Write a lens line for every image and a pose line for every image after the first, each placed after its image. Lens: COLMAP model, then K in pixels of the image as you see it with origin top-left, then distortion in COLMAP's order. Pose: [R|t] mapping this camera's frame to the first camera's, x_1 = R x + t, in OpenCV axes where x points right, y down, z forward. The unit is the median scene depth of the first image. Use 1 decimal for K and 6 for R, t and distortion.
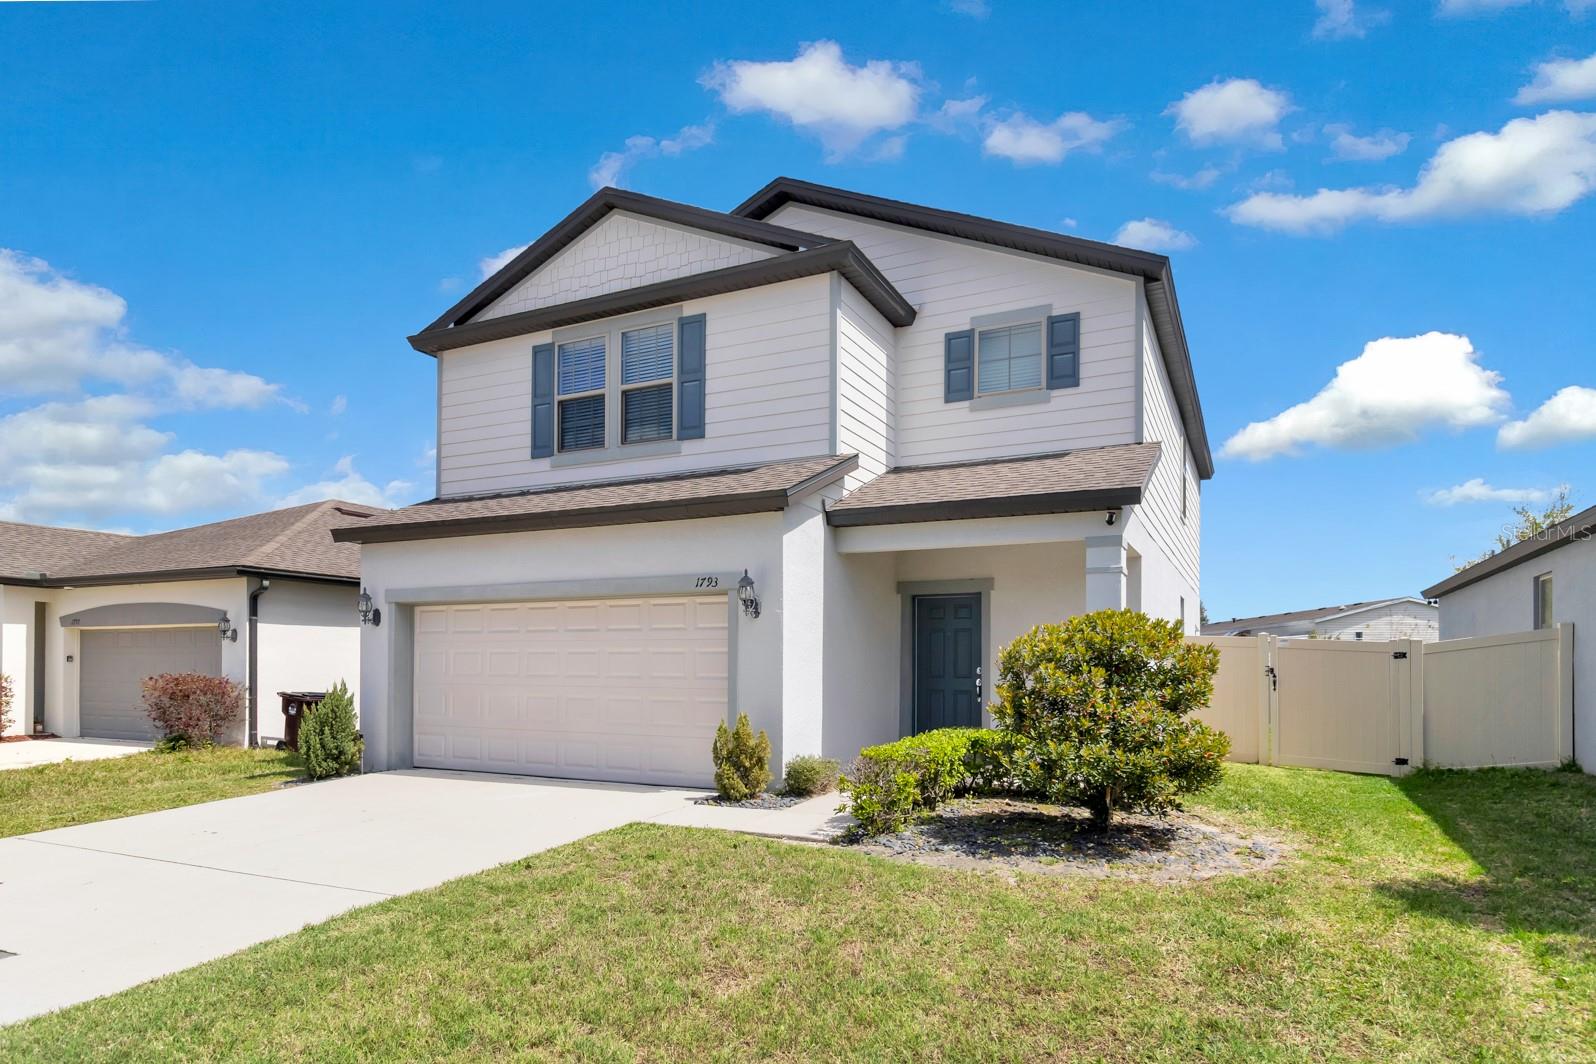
lens RADIAL K [[873.7, 0, 781.4], [0, 873.7, 698.0], [0, 0, 1]] dist [-0.004513, 0.001344]
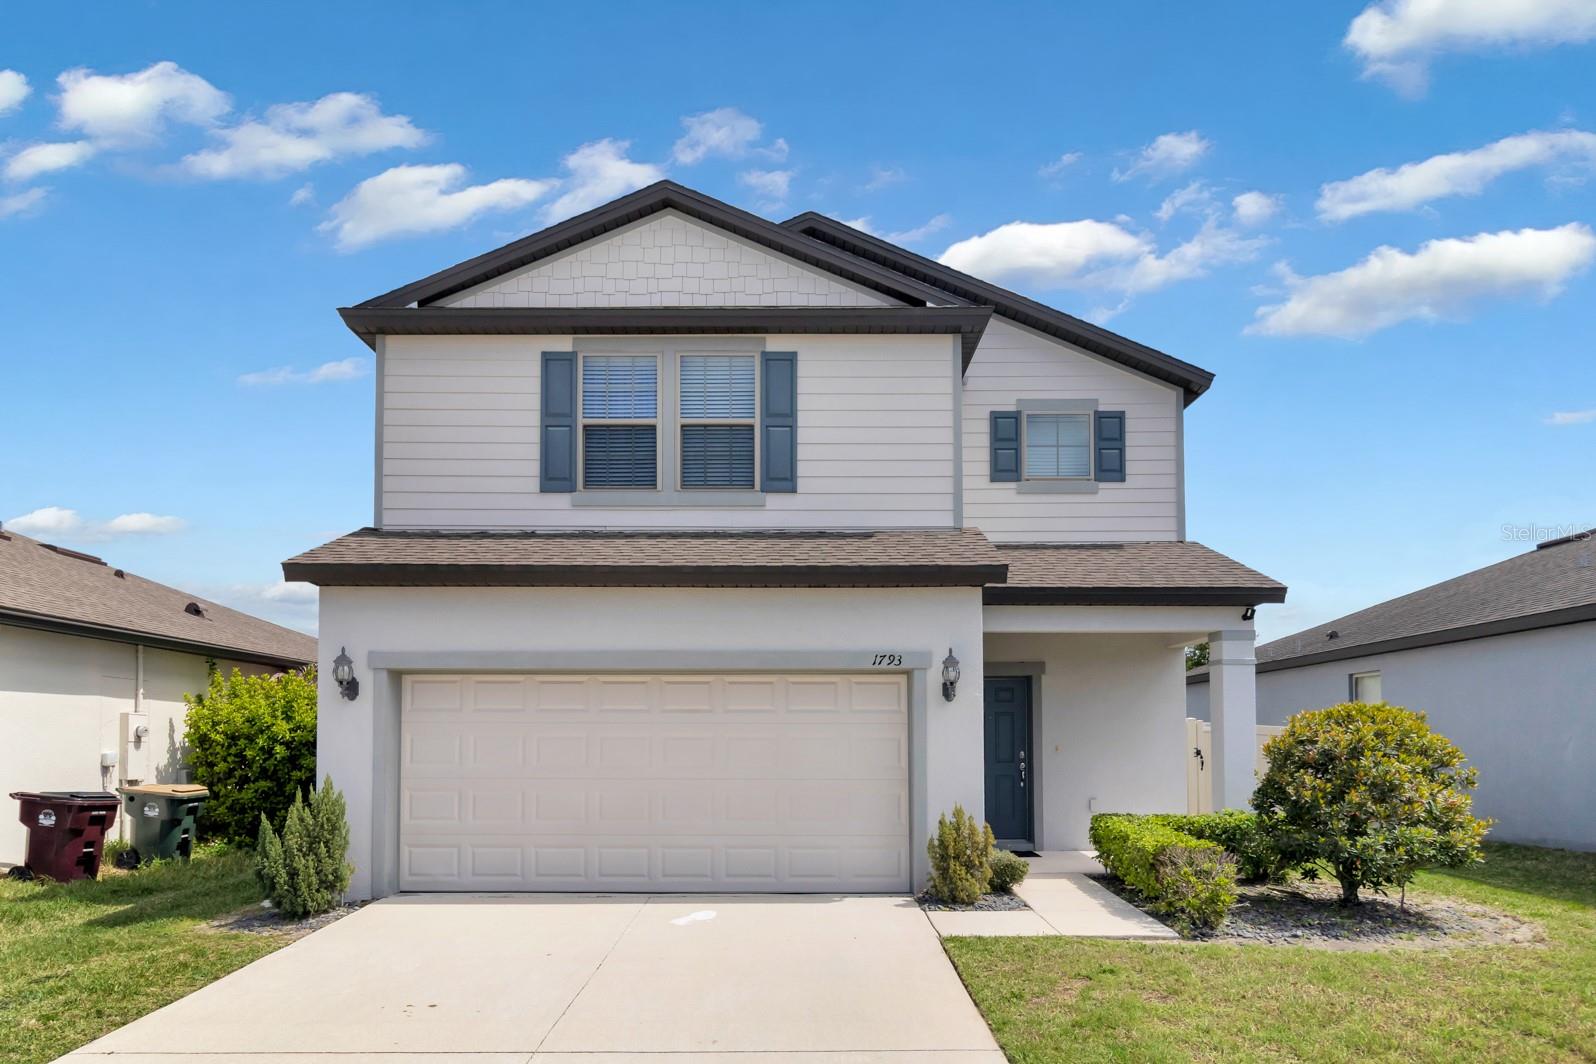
lens RADIAL K [[964.5, 0, 738.2], [0, 964.5, 752.4], [0, 0, 1]] dist [-0.000680, -0.003006]
pose [[0.908373, -0.007798, 0.418087, -0.524456], [0.018002, 0.999628, -0.020469, -0.017539], [-0.417772, 0.026120, 0.908176, 0.145003]]
